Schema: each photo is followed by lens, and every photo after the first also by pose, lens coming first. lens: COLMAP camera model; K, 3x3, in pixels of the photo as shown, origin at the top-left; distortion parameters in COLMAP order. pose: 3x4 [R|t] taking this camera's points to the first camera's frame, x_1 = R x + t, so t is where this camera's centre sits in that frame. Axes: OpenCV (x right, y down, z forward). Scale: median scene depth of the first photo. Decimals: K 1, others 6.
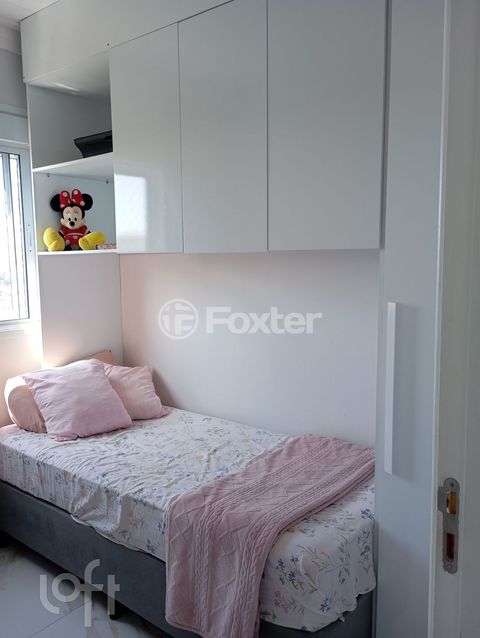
lens RADIAL K [[524.2, 0, 240.1], [0, 524.2, 318.1], [0, 0, 1]] dist [0.047429, -0.039036]
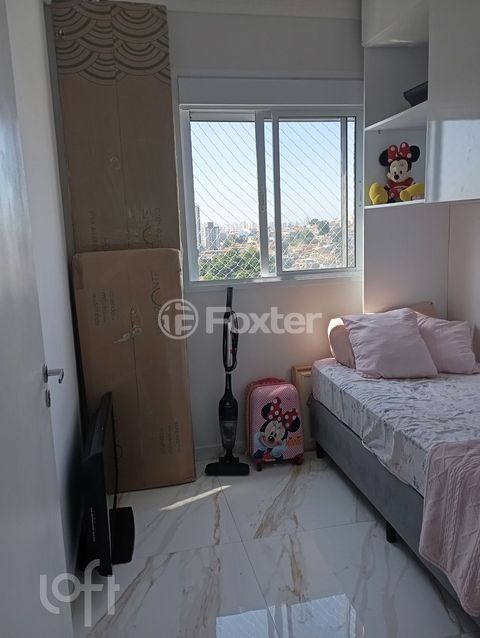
lens RADIAL K [[524.2, 0, 238.4], [0, 524.2, 318.8], [0, 0, 1]] dist [0.047429, -0.039036]
pose [[0.771691, 0.095612, -0.628769, 0.134778], [-0.043585, 0.994261, 0.097697, 0.012748], [0.634502, -0.047987, 0.771430, -0.018606]]
